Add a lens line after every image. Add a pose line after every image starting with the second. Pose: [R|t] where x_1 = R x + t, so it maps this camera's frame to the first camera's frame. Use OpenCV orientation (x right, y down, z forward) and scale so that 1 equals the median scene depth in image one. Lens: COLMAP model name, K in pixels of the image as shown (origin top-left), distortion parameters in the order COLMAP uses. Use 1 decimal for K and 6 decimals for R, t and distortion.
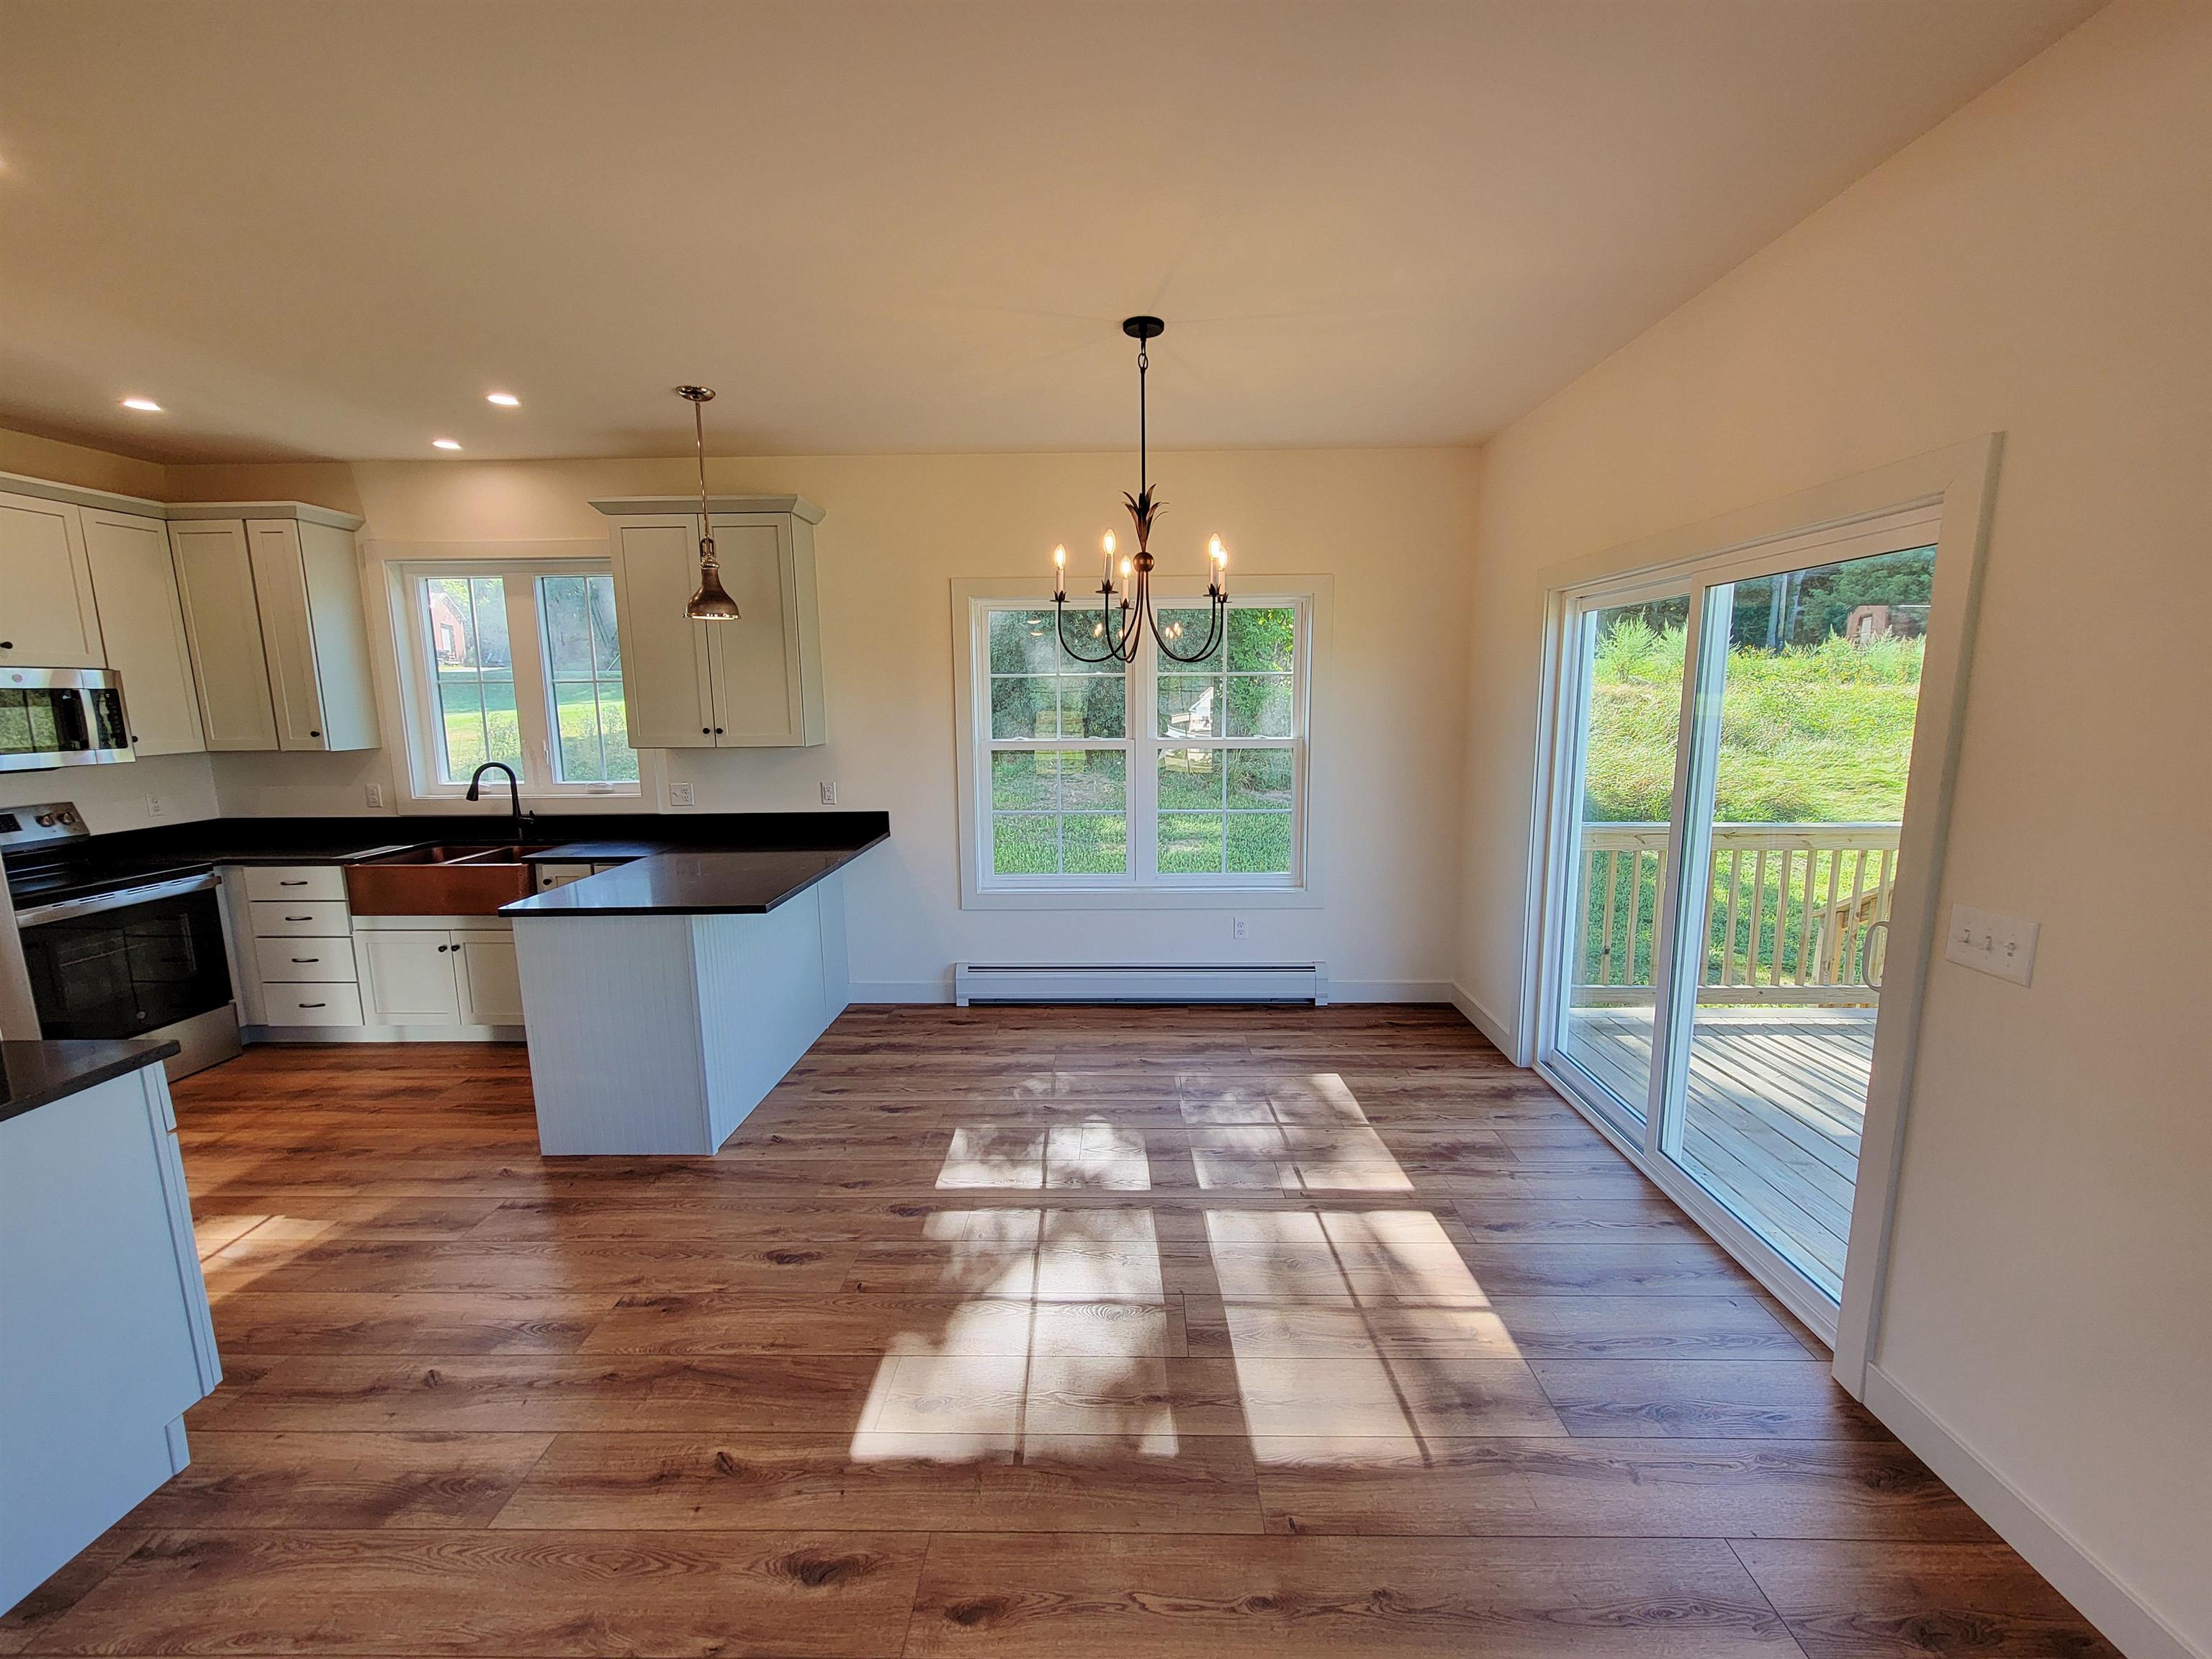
lens RADIAL K [[902.4, 0, 1117.6], [0, 902.4, 833.7], [0, 0, 1]] dist [-0.006609, 0.003421]
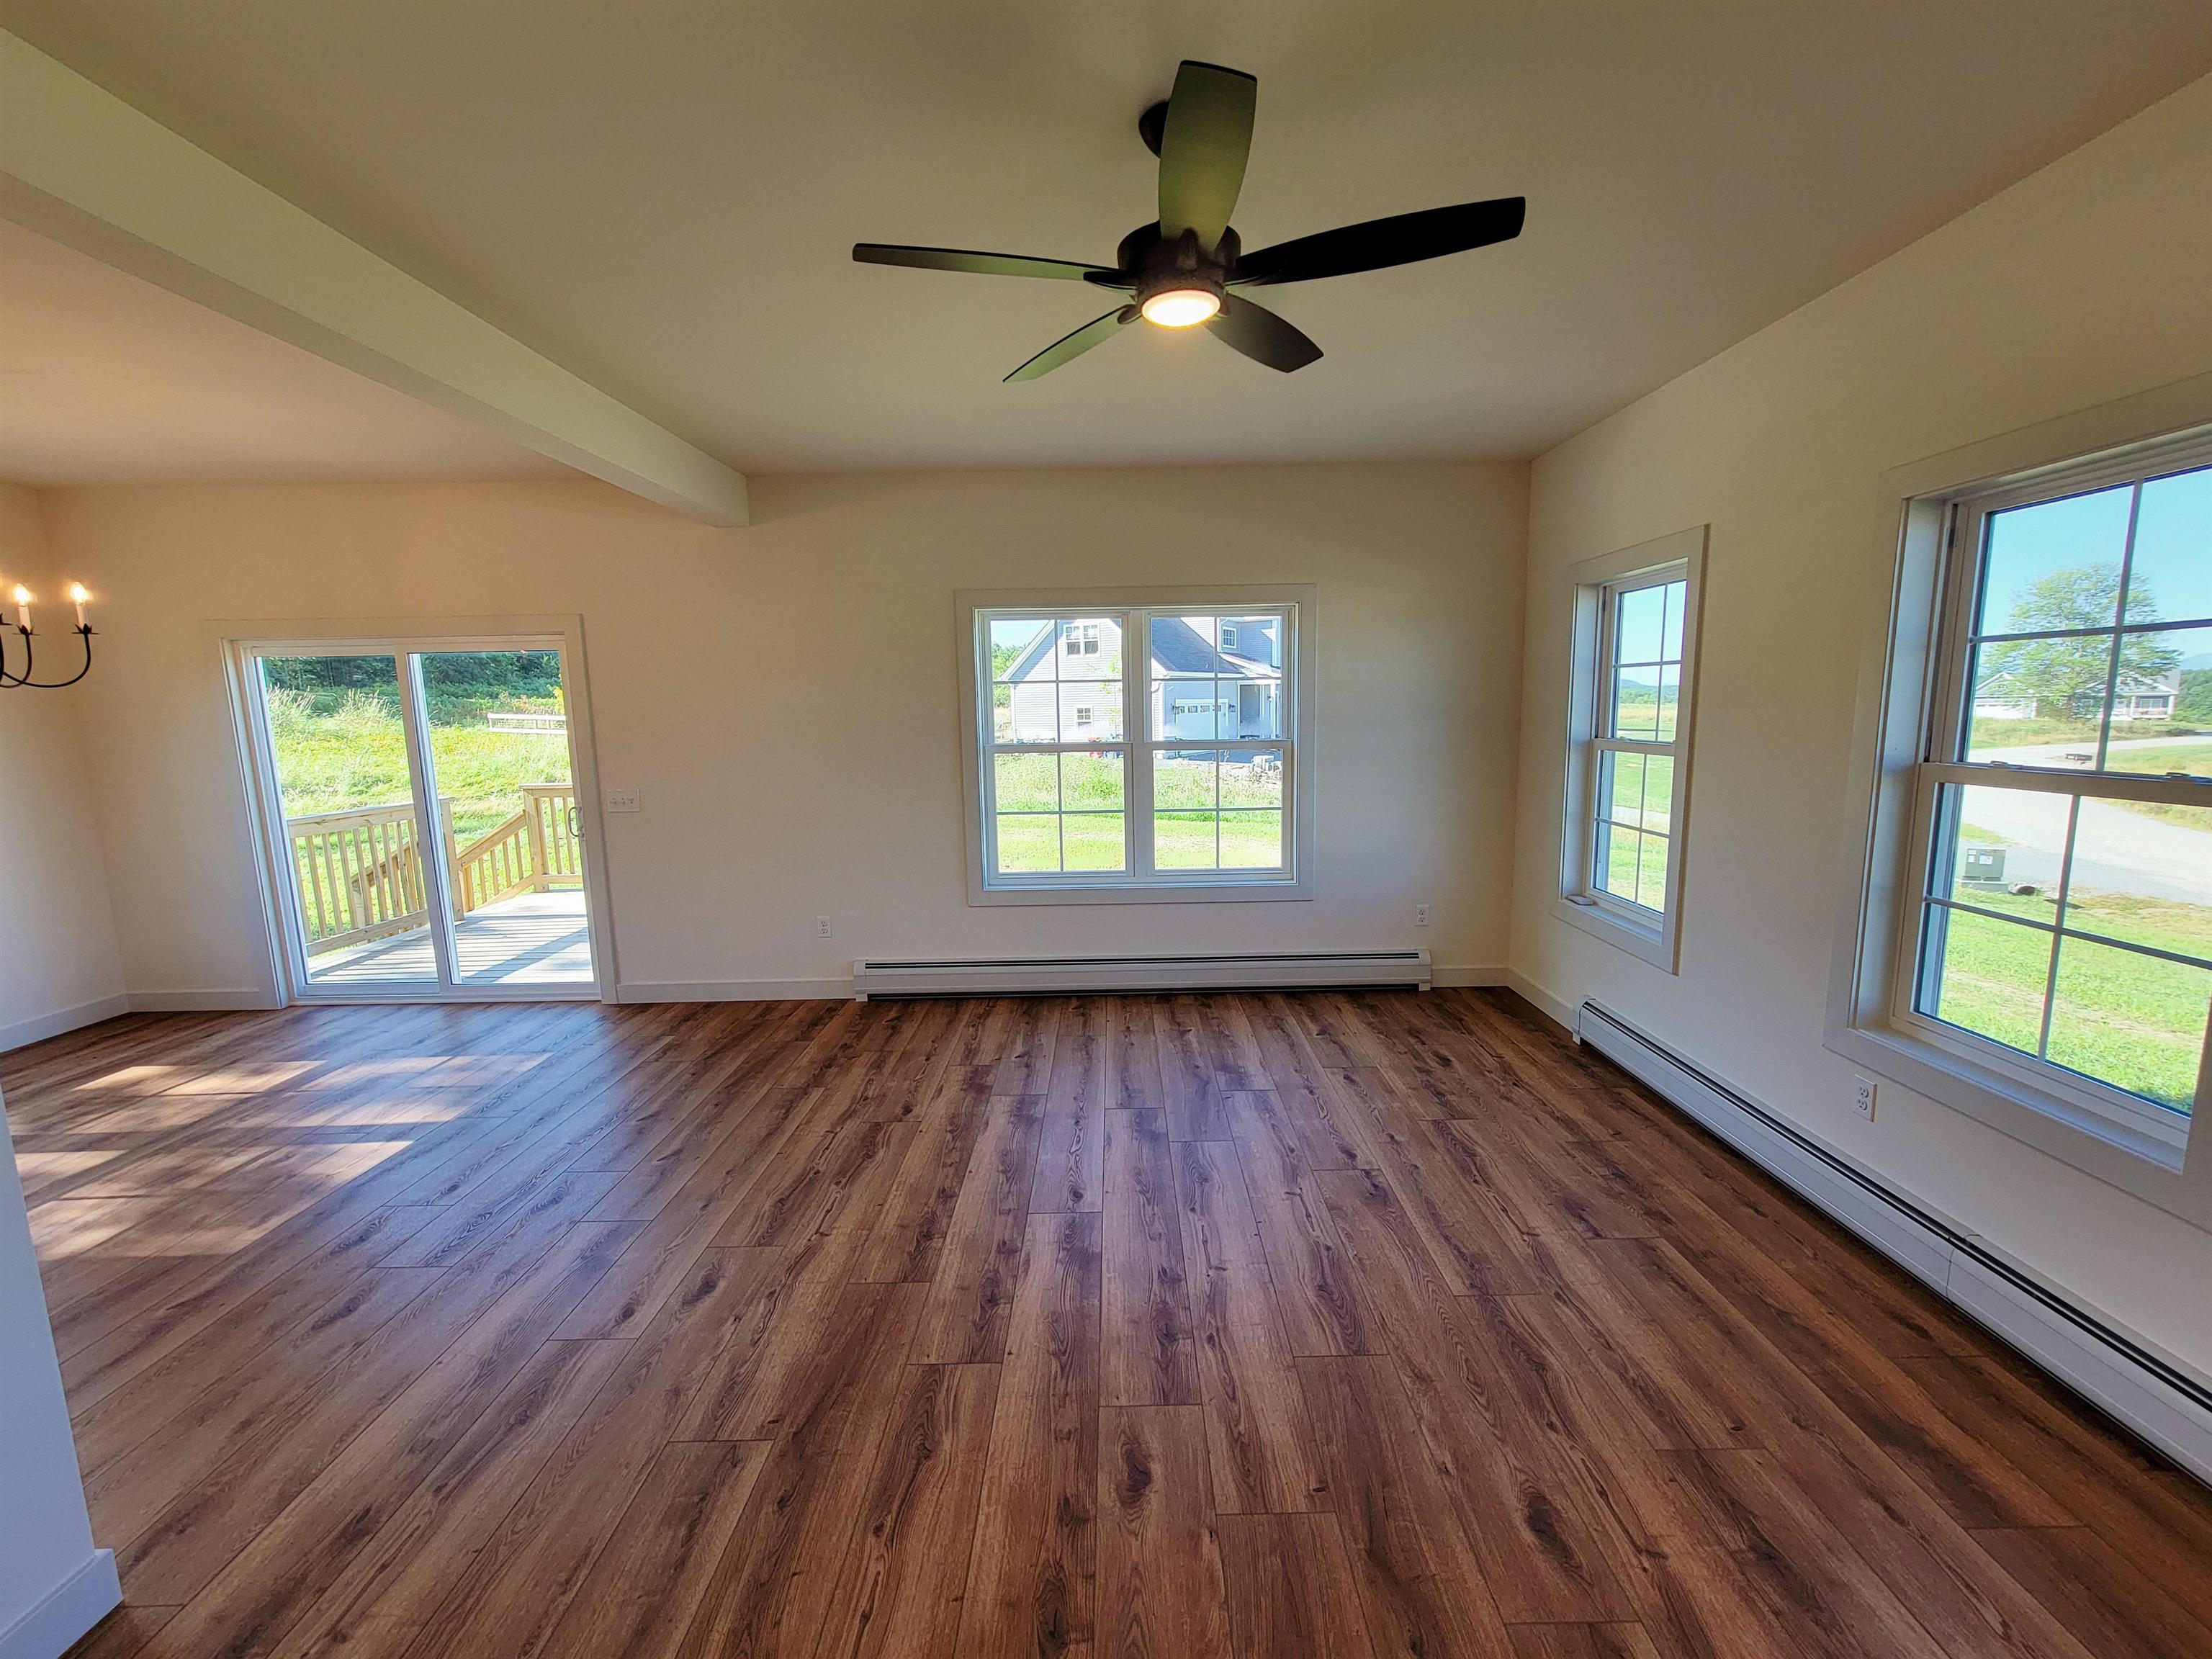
lens RADIAL K [[904.6, 0, 1117.9], [0, 904.6, 834.0], [0, 0, 1]] dist [-0.004323, 0.001272]
pose [[-0.020444, -0.134548, 0.990696, -0.795167], [0.171779, 0.975695, 0.136055, 0.046299], [-0.984923, 0.172963, 0.003166, -0.210082]]
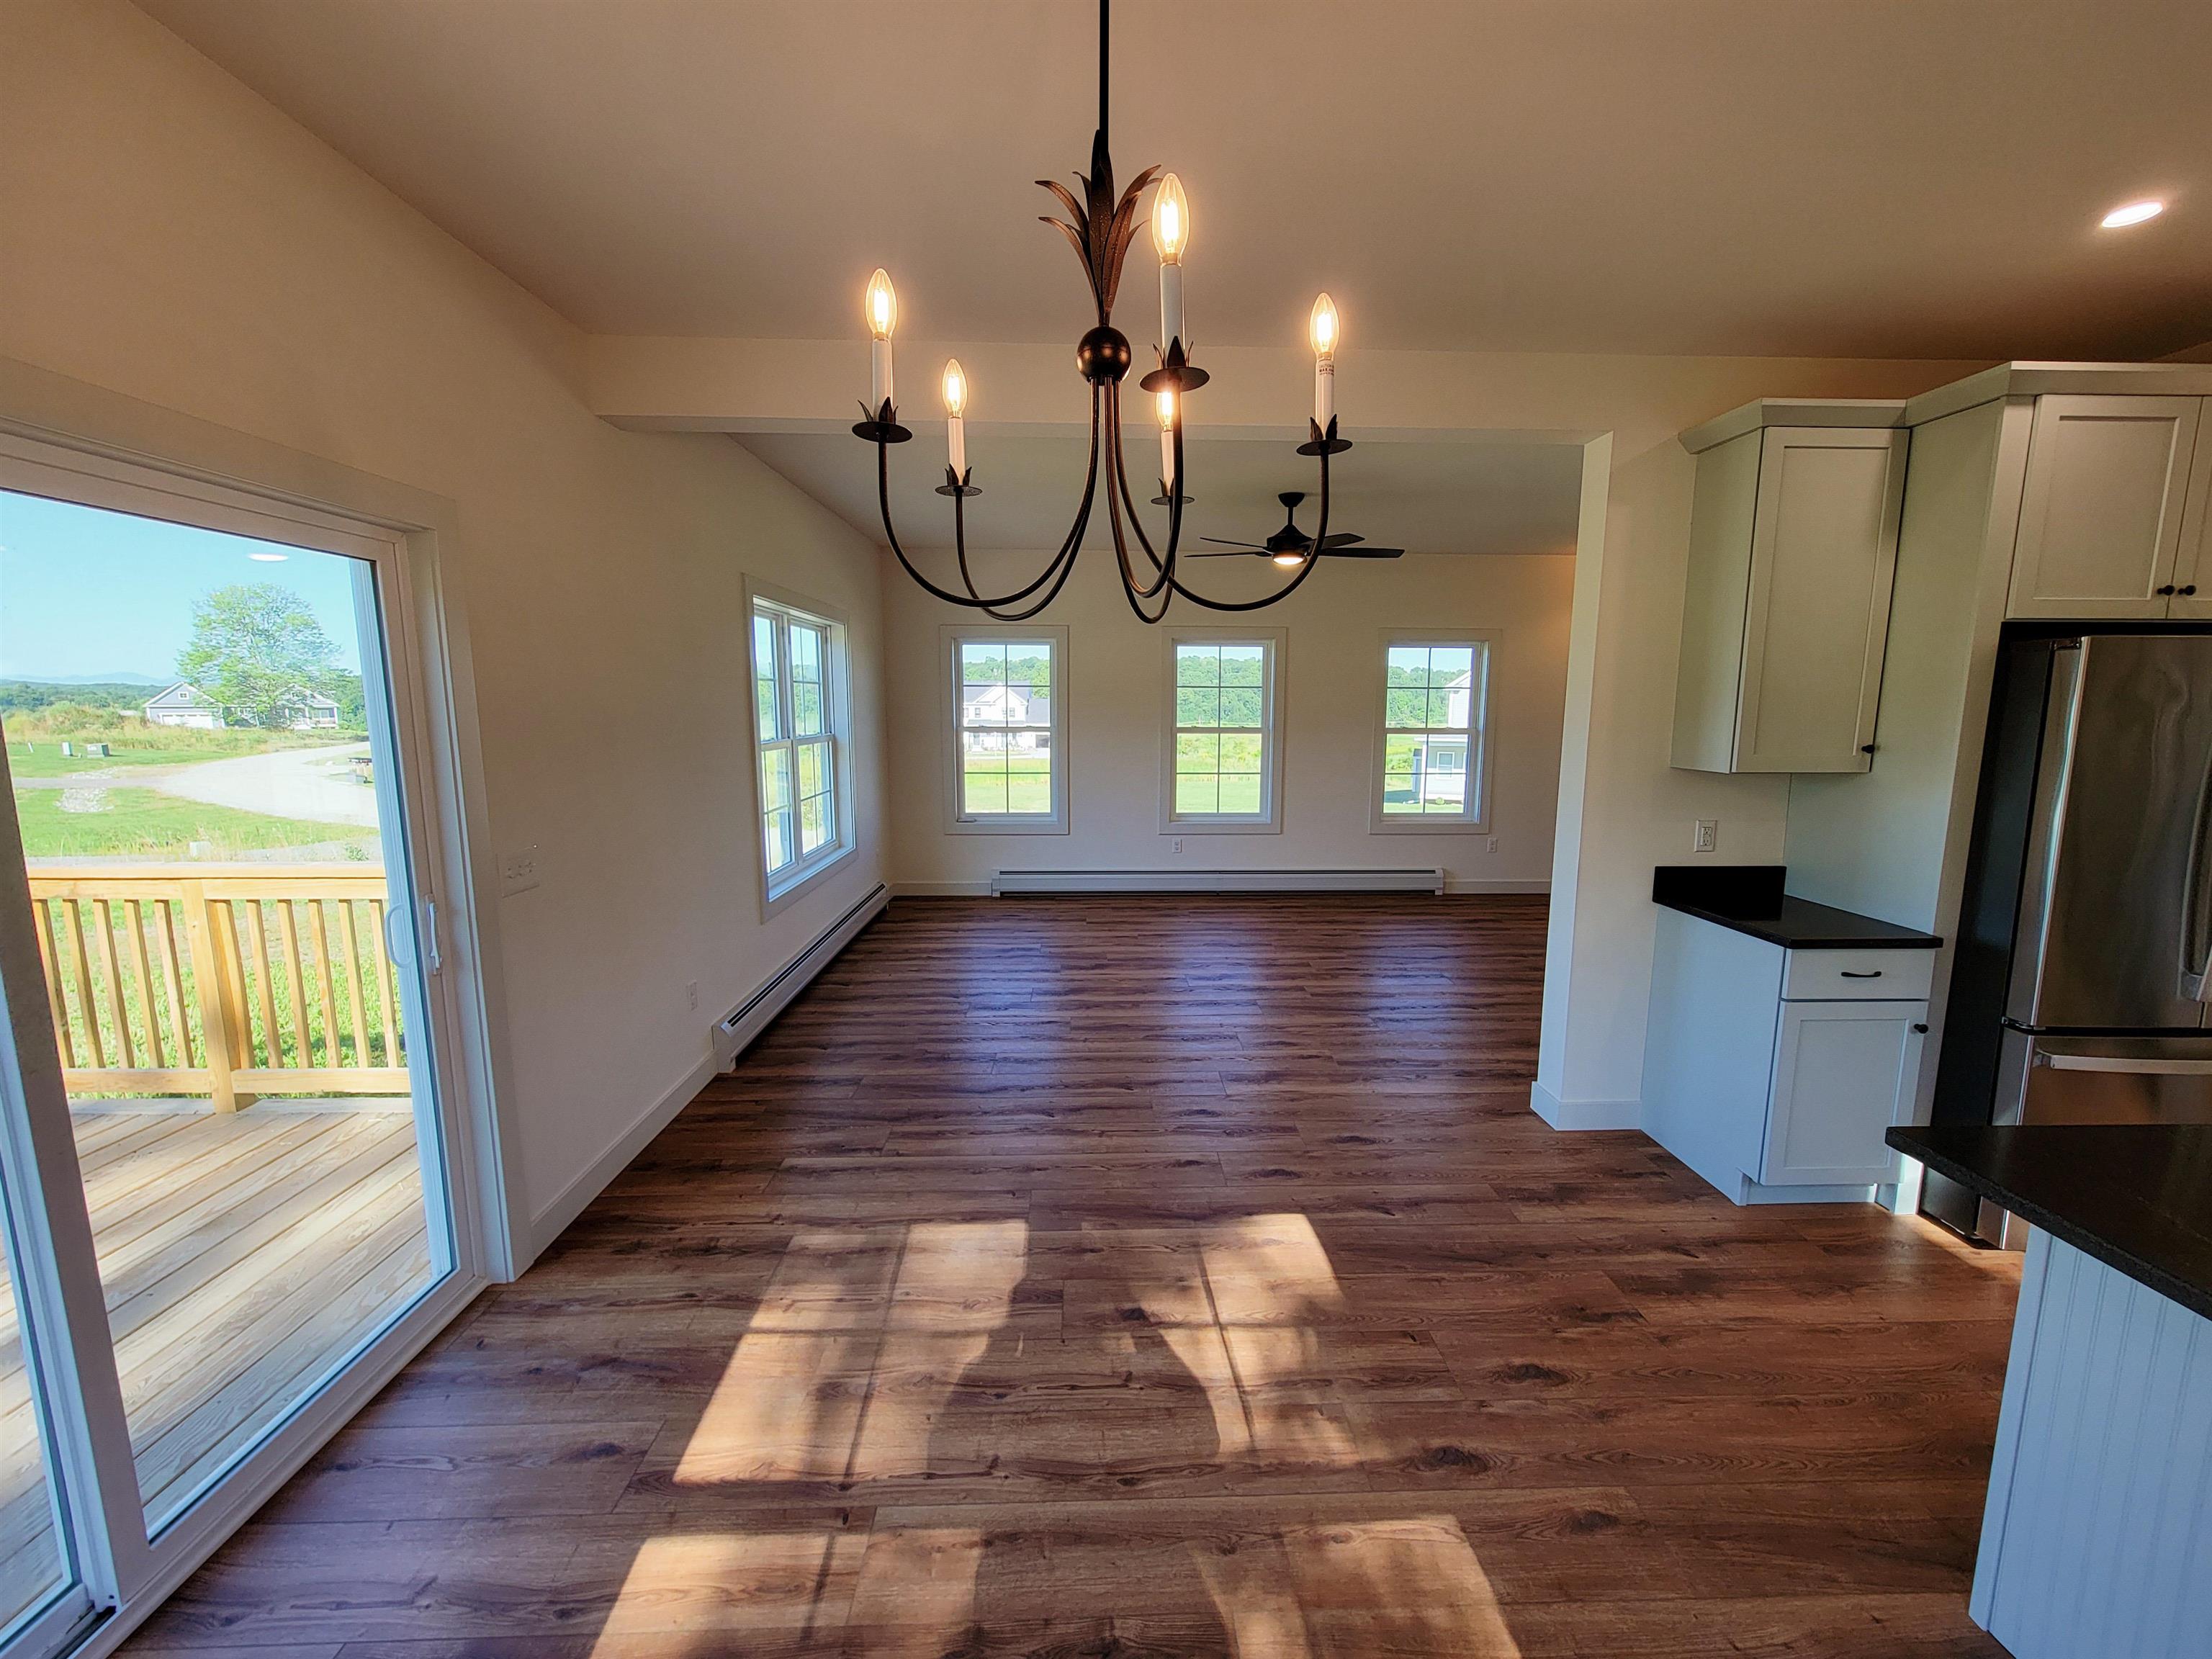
lens RADIAL K [[904.6, 0, 1117.9], [0, 904.6, 834.0], [0, 0, 1]] dist [-0.004323, 0.001272]
pose [[-0.998736, 0.012185, -0.048773, 0.032883], [-0.002840, 0.954961, 0.296717, -0.162981], [0.050192, 0.296480, -0.953719, 1.066860]]
